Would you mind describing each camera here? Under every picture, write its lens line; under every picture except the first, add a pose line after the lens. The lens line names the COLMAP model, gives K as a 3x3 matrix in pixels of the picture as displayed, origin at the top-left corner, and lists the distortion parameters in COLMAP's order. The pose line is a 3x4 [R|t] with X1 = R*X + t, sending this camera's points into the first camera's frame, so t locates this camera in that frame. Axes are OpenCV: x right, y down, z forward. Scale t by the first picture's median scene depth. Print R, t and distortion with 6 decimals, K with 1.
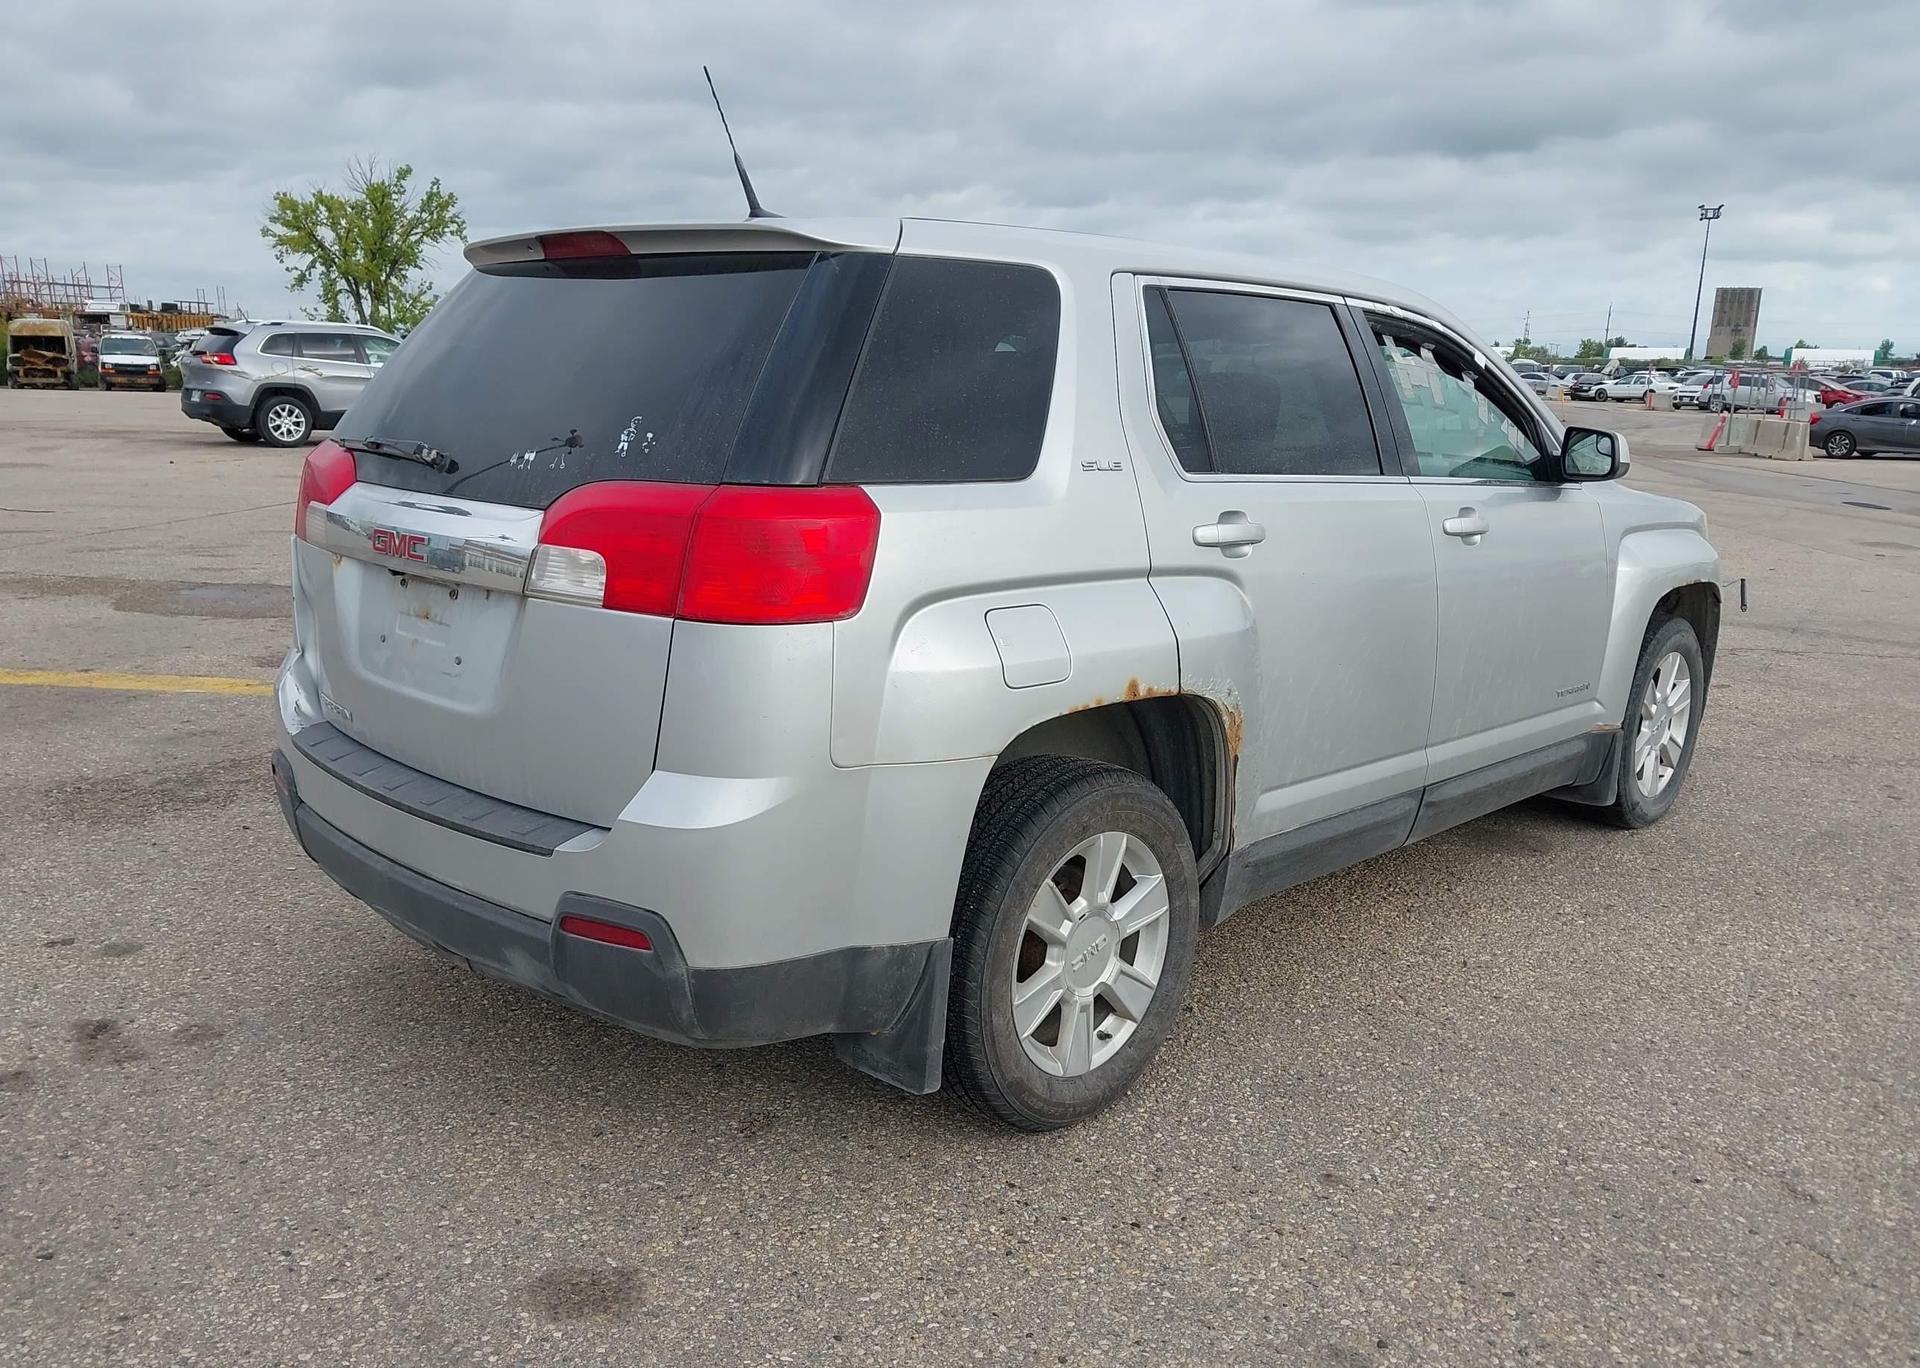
lens RADIAL K [[1554.2, 0, 907.7], [0, 1554.2, 704.2], [0, 0, 1]] dist [-0.001348, -0.005737]
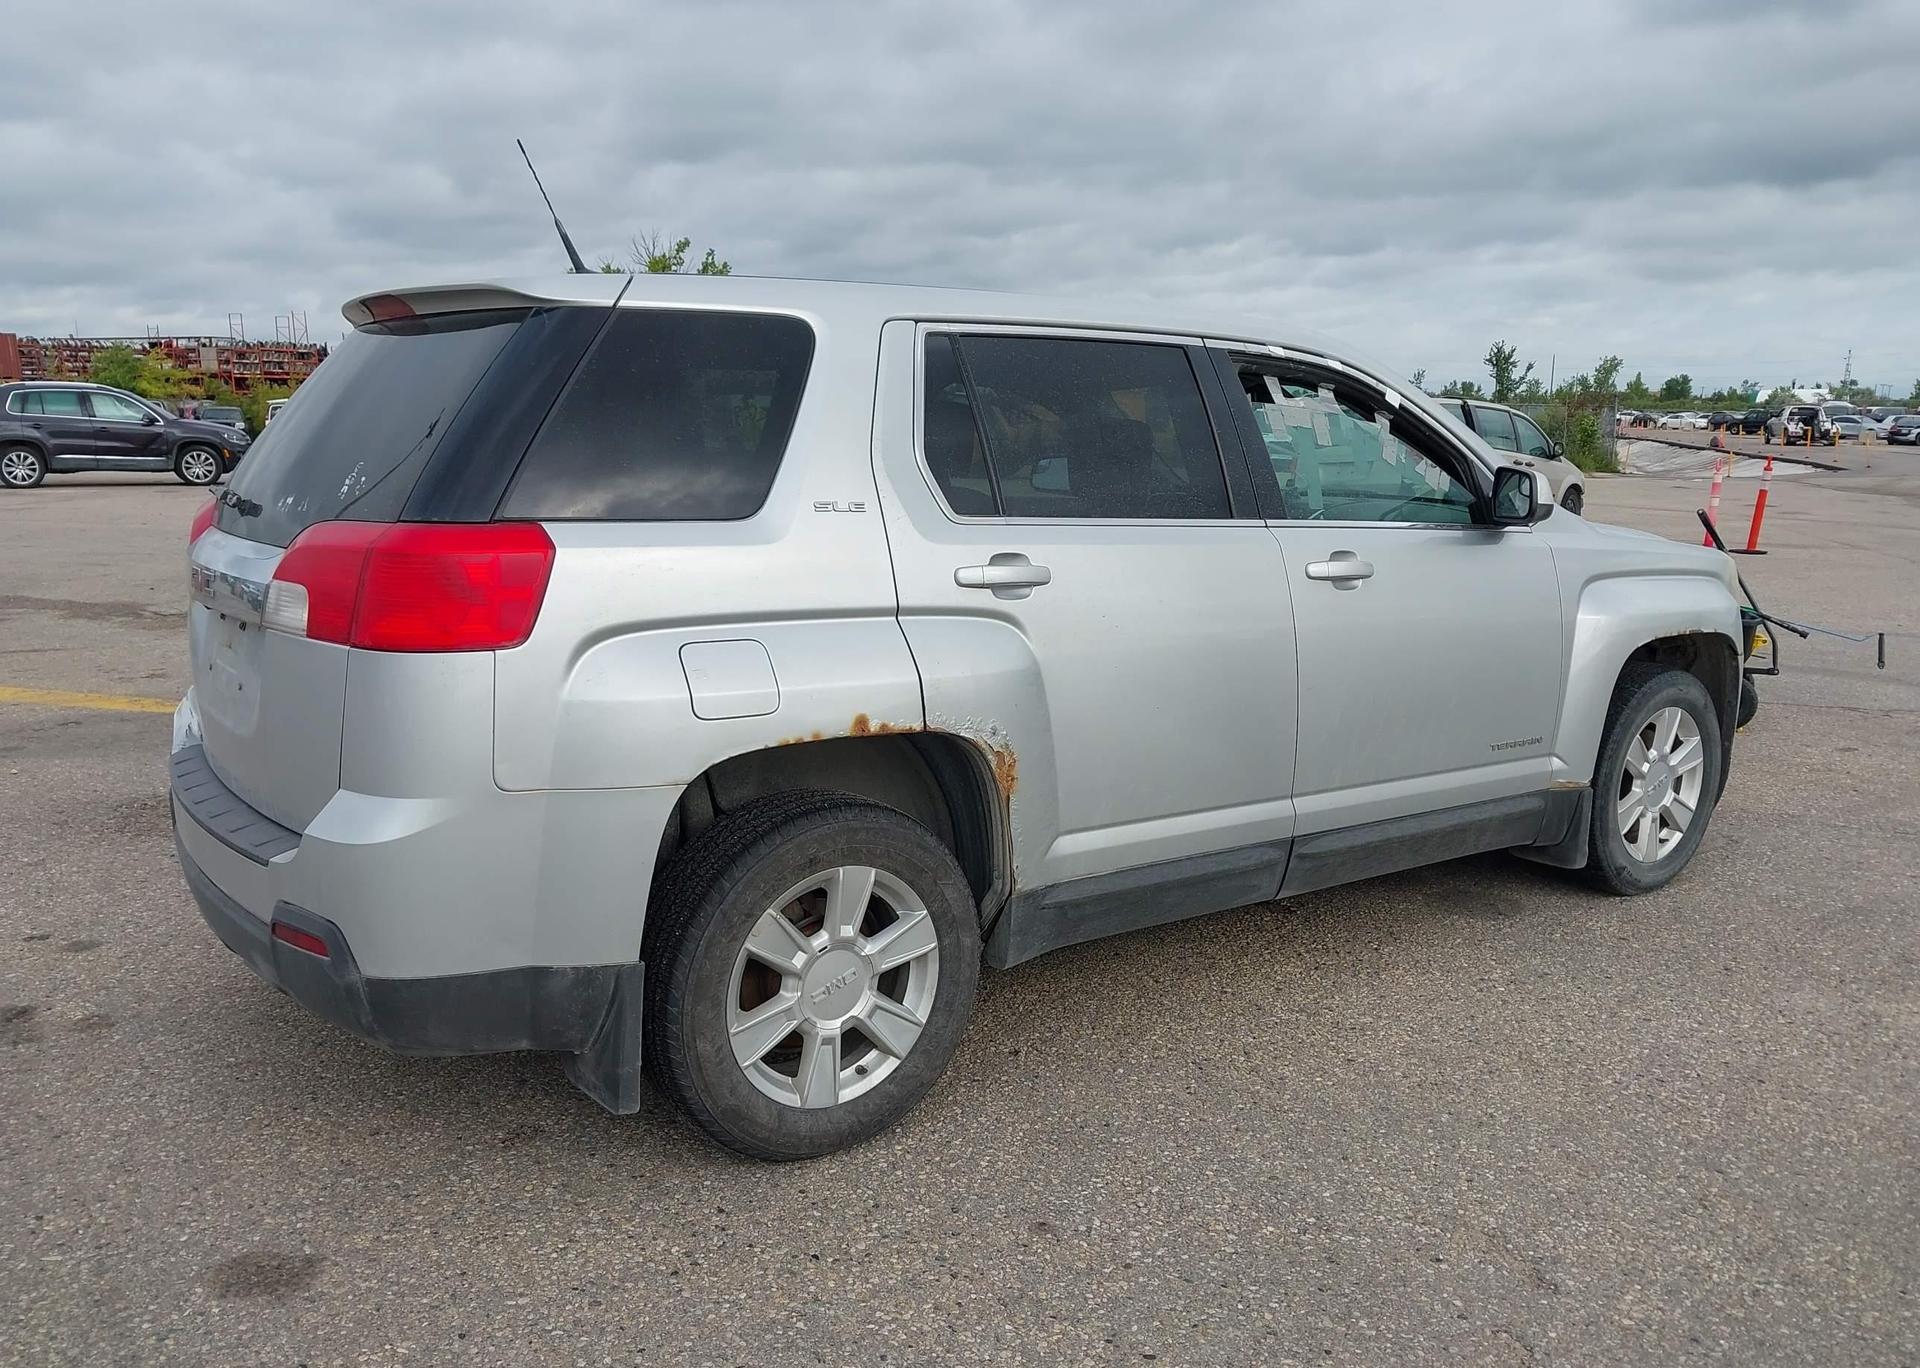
lens RADIAL K [[1551.2, 0, 911.7], [0, 1551.2, 686.0], [0, 0, 1]] dist [-0.000271, -0.003398]
pose [[0.985040, 0.016322, -0.171549, 0.305664], [-0.023871, 0.998831, -0.042036, 0.005928], [0.170663, 0.045503, 0.984278, 0.005099]]
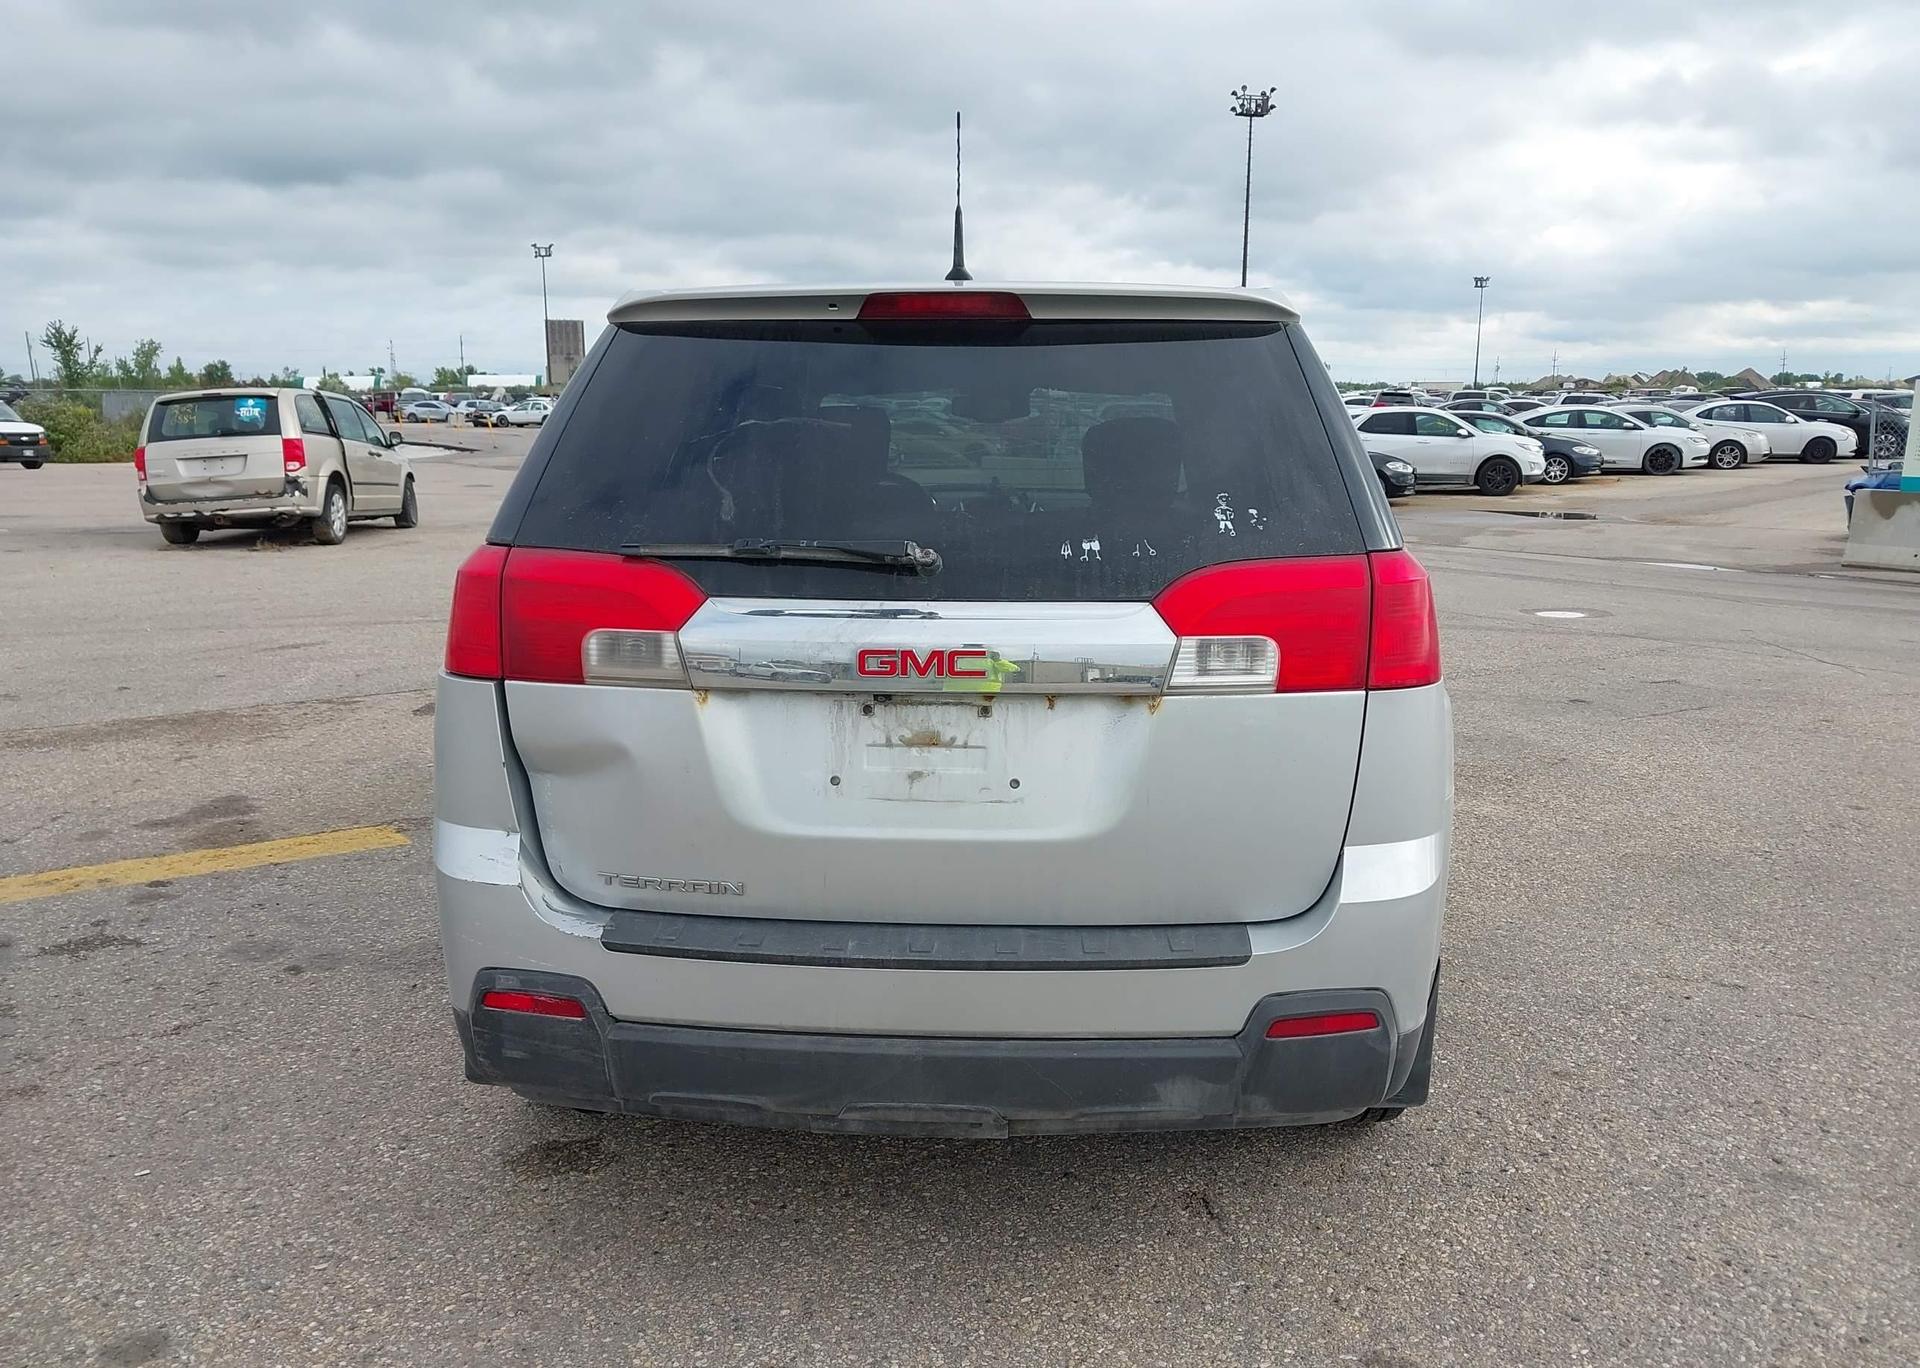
lens RADIAL K [[1551.2, 0, 911.7], [0, 1551.2, 686.0], [0, 0, 1]] dist [-0.000271, -0.003398]
pose [[0.756938, -0.132923, 0.639825, -0.856178], [0.150807, 0.988197, 0.026887, -0.109866], [-0.635847, 0.076139, 0.768050, 0.353701]]
